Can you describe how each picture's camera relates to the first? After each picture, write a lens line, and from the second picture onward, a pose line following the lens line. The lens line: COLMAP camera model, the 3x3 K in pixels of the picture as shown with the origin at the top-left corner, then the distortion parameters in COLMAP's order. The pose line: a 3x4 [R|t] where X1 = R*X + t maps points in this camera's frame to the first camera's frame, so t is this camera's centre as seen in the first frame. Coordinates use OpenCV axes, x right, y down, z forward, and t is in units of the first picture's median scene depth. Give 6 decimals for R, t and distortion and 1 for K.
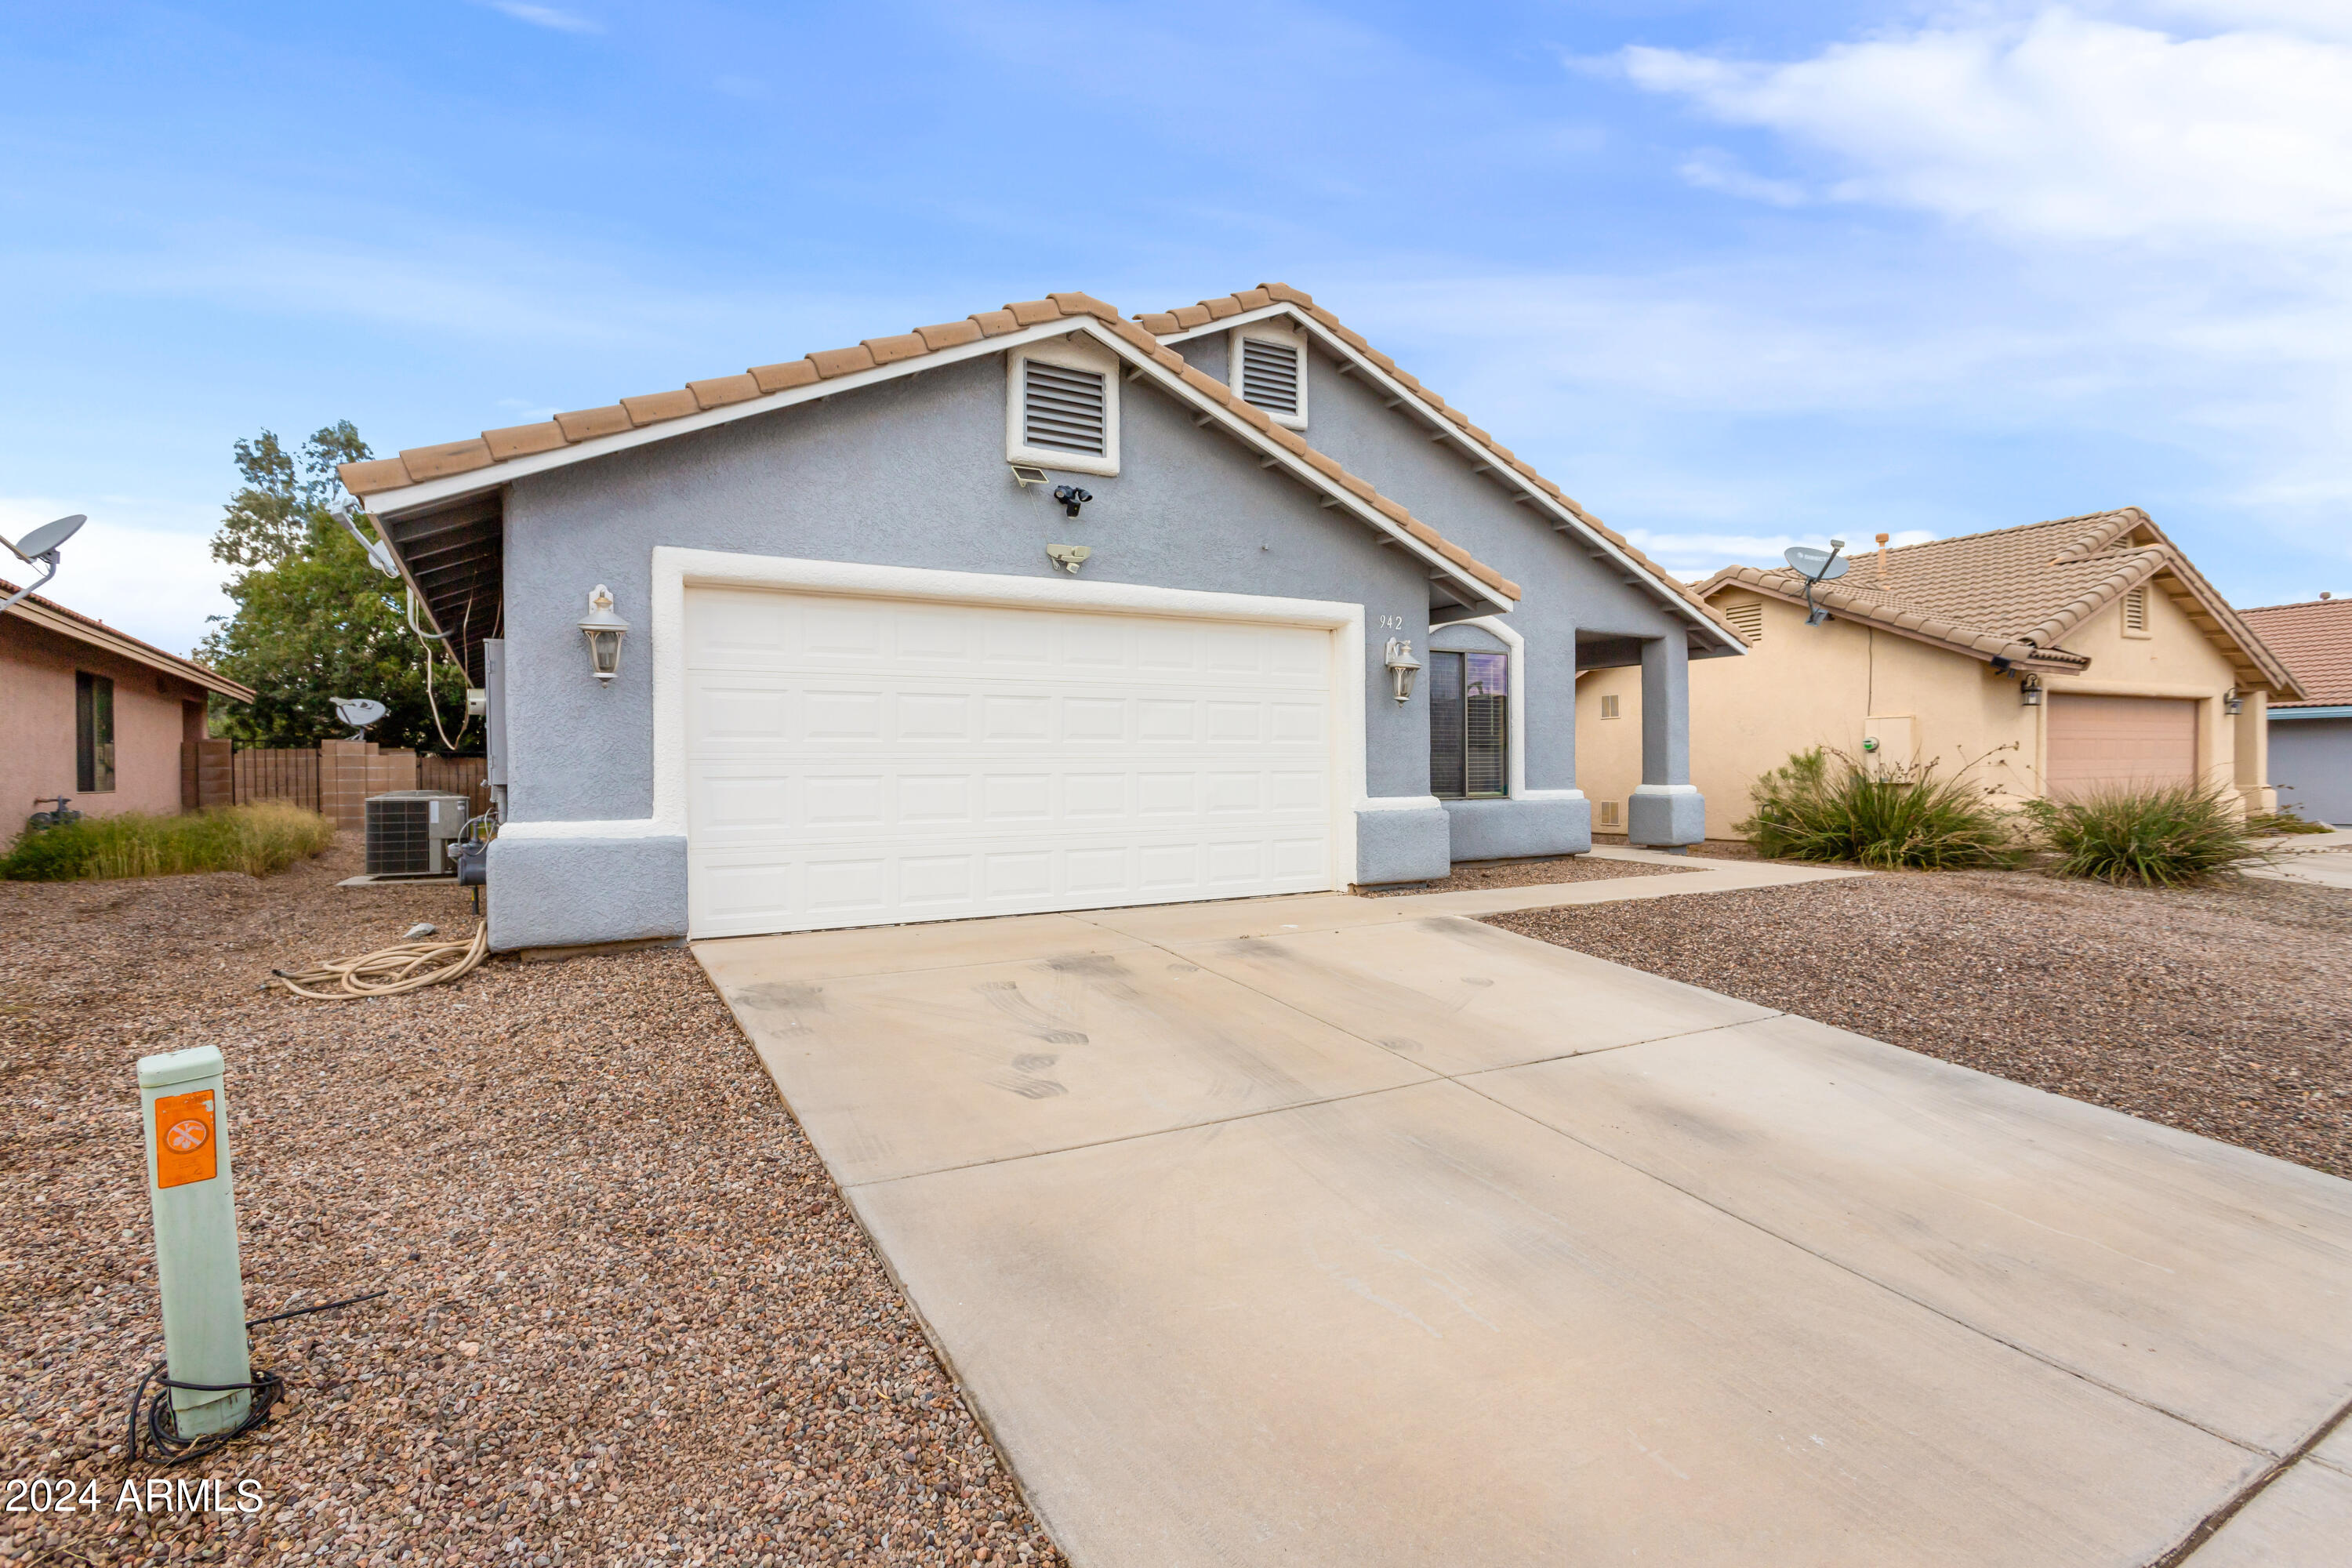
lens RADIAL K [[1130.2, 0, 1183.1], [0, 1130.2, 788.4], [0, 0, 1]] dist [0.002873, -0.000488]
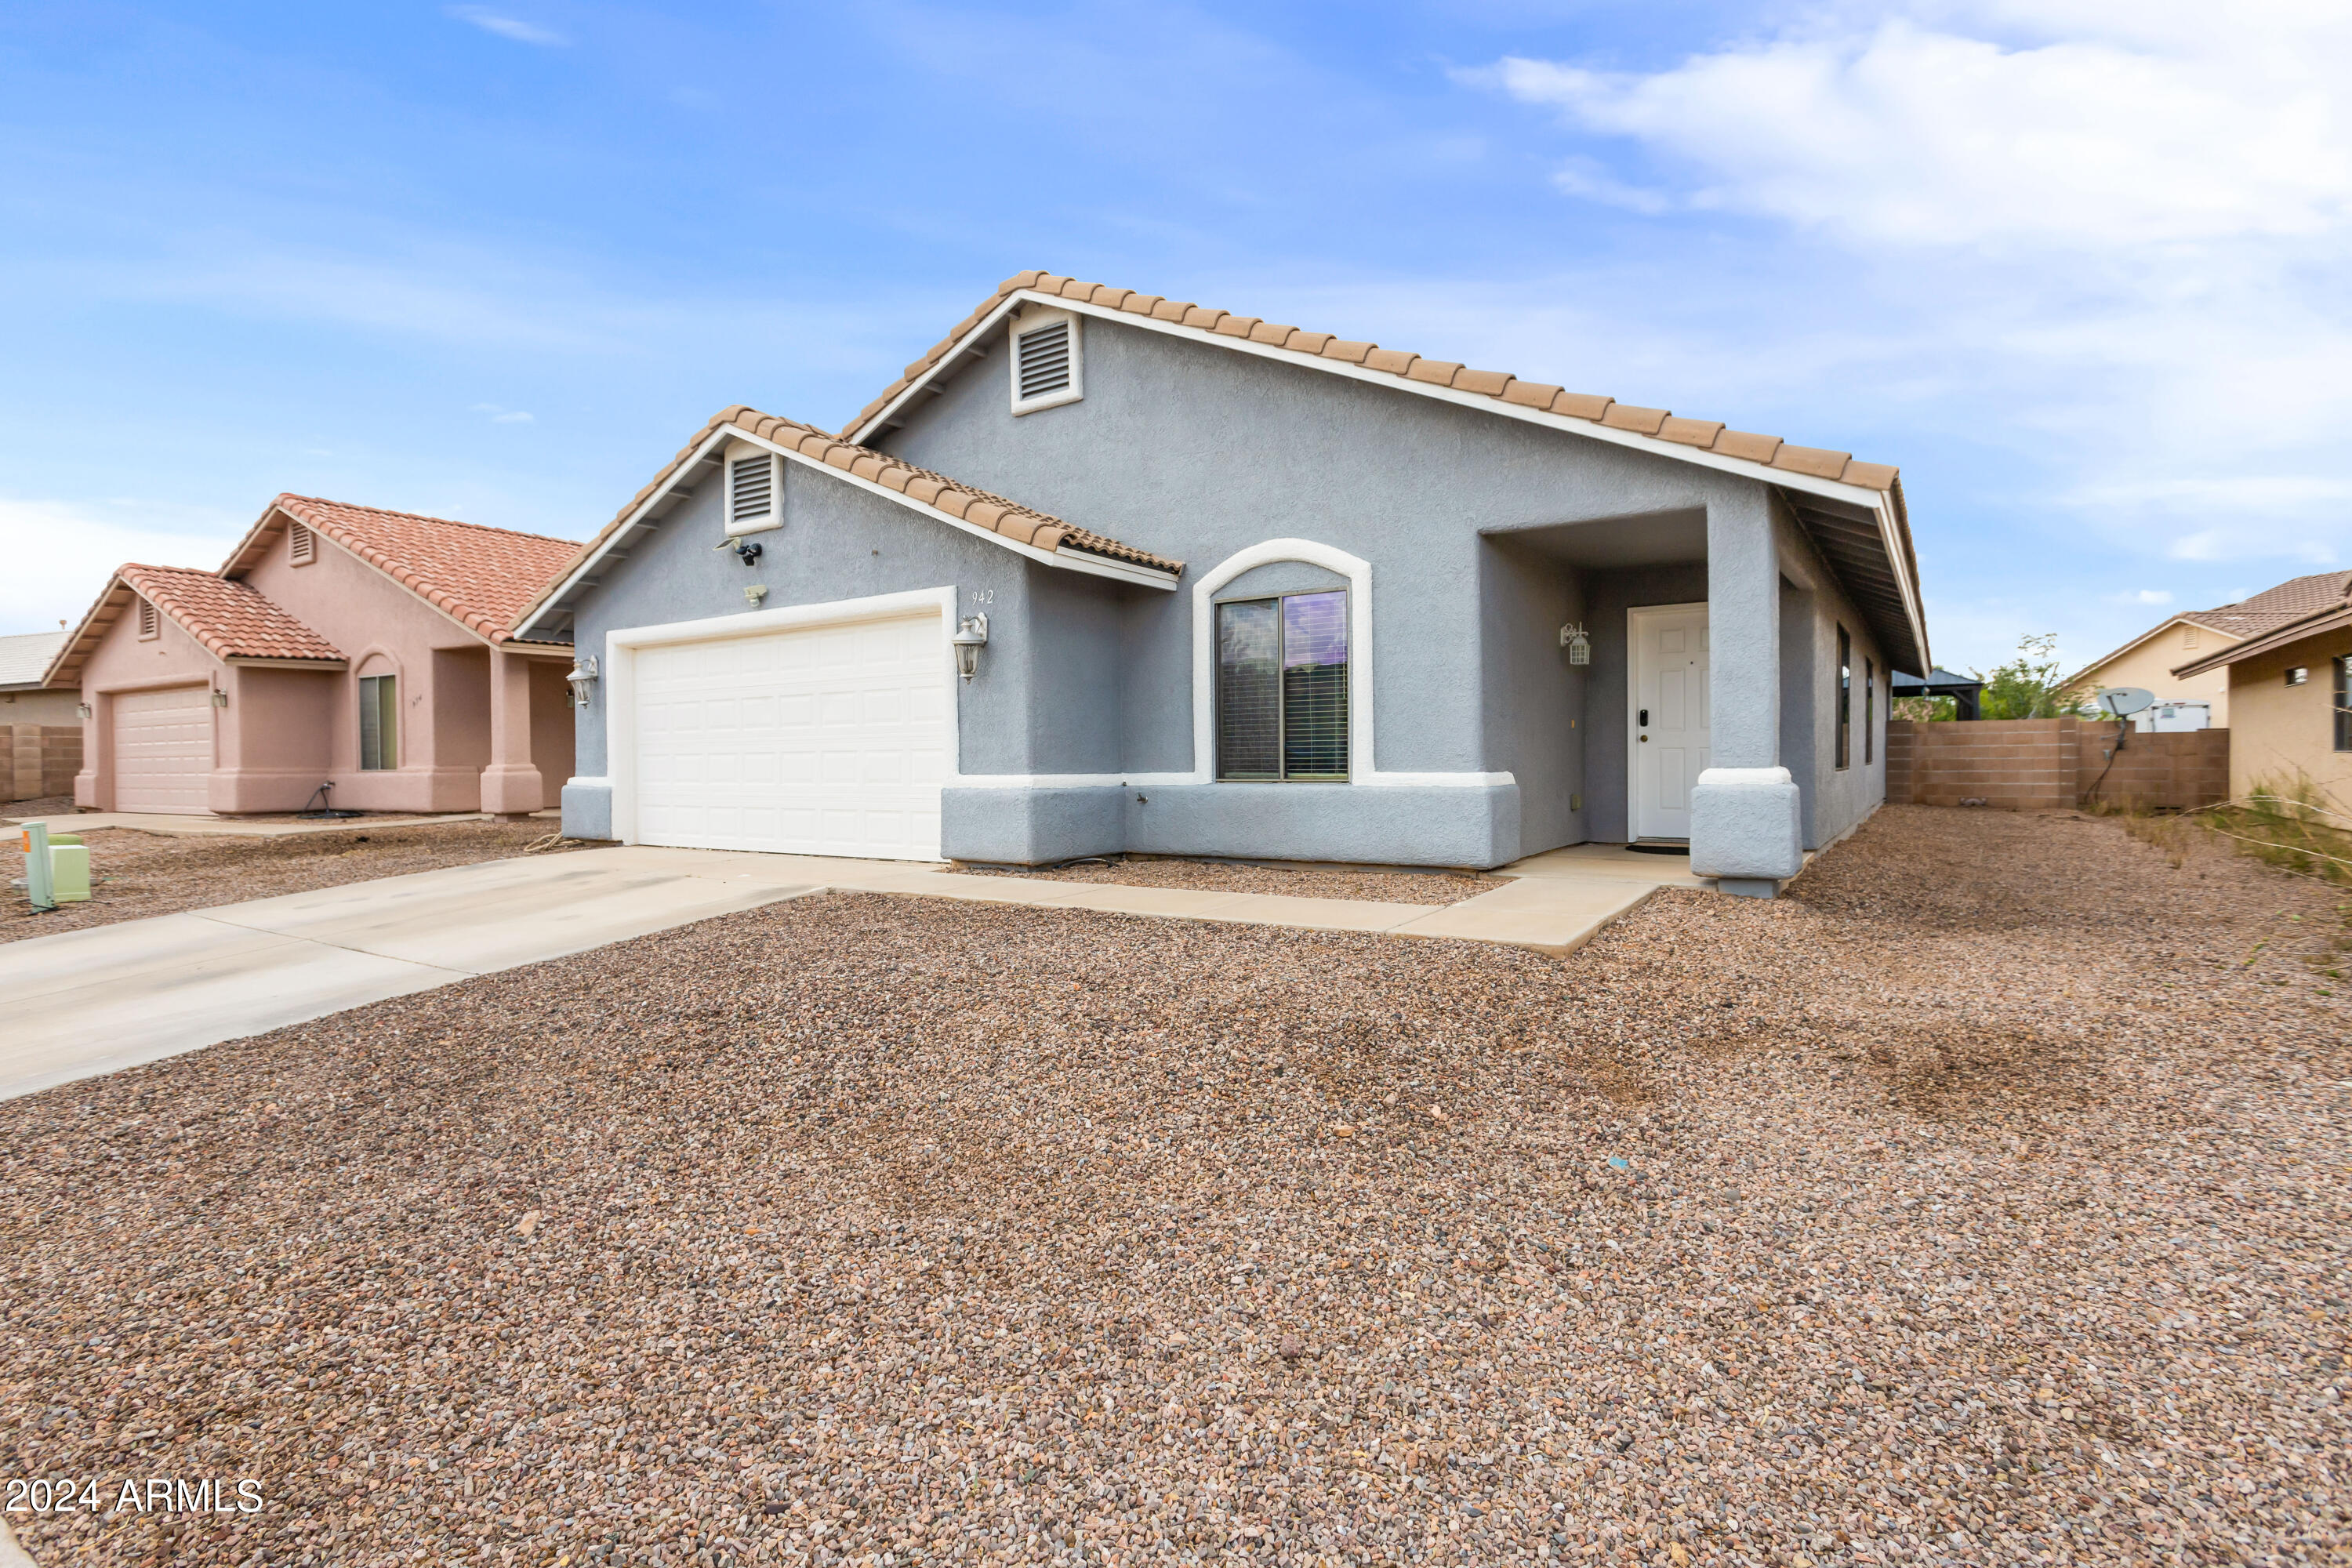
lens RADIAL K [[1130.2, 0, 1183.1], [0, 1130.2, 788.4], [0, 0, 1]] dist [0.002873, -0.000488]
pose [[0.438926, 0.024790, -0.898181, 1.171714], [-0.009169, 0.999691, 0.023111, -0.004746], [0.898476, -0.001908, 0.439018, 0.738582]]
